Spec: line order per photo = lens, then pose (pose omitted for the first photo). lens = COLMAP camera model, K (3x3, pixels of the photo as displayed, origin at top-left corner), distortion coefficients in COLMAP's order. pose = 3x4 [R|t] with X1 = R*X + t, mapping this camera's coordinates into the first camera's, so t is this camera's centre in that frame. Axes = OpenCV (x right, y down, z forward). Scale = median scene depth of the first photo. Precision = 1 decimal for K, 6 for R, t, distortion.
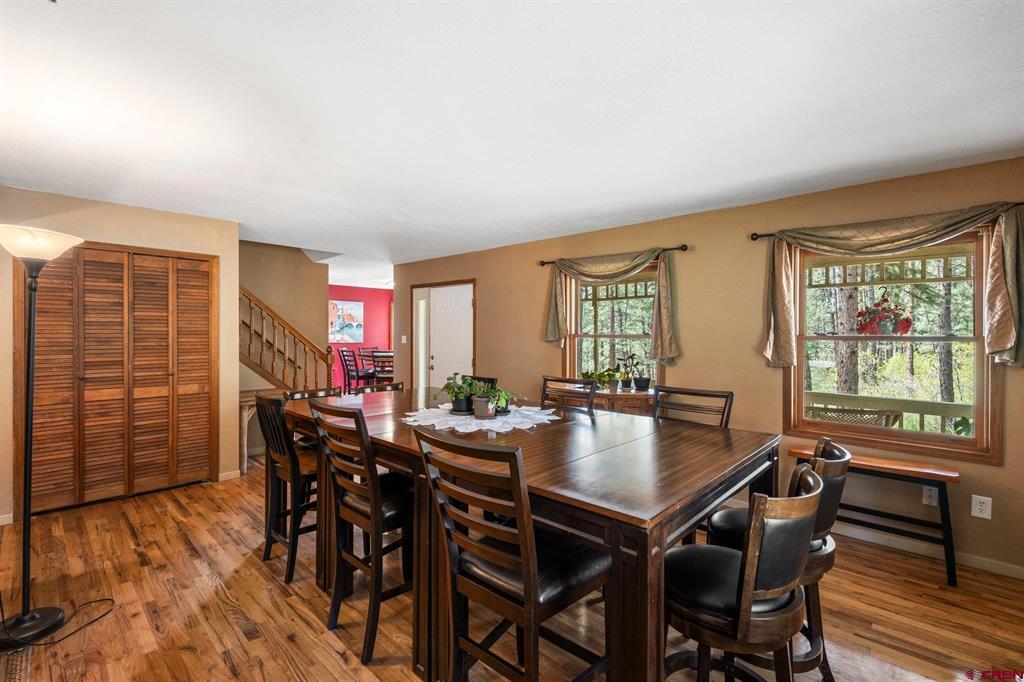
lens RADIAL K [[452.8, 0, 509.7], [0, 452.8, 336.2], [0, 0, 1]] dist [-0.003896, 0.000630]
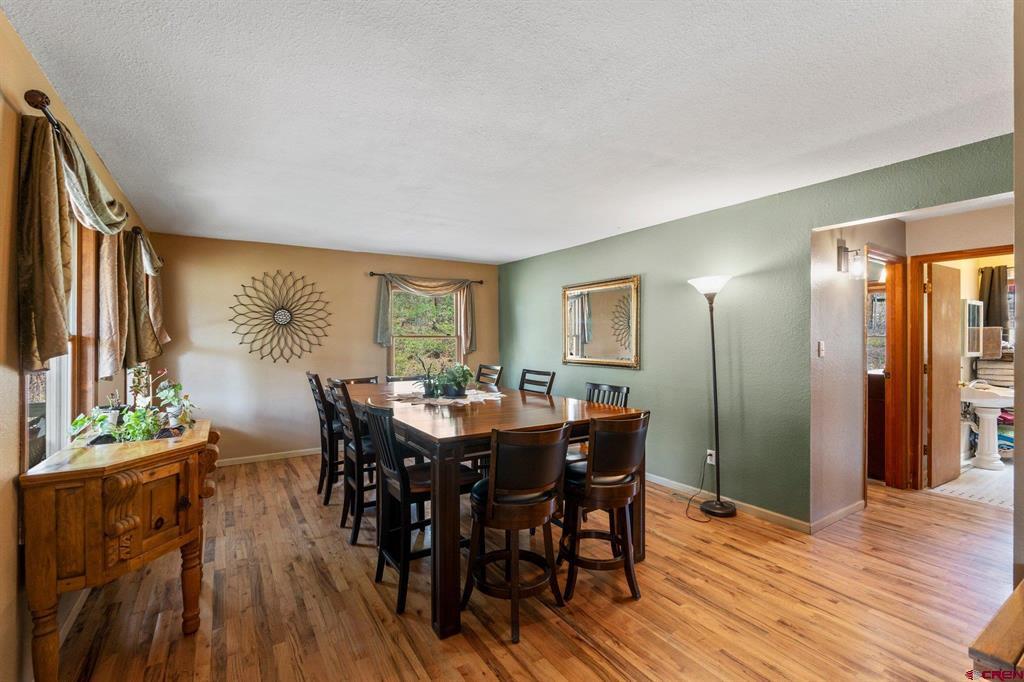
lens RADIAL K [[452.8, 0, 514.5], [0, 452.8, 337.3], [0, 0, 1]] dist [-0.003896, 0.000630]
pose [[-0.968677, -0.001707, 0.248318, -0.595448], [-0.001172, 0.999997, 0.002303, -0.001377], [-0.248321, 0.001940, -0.968676, 2.259796]]
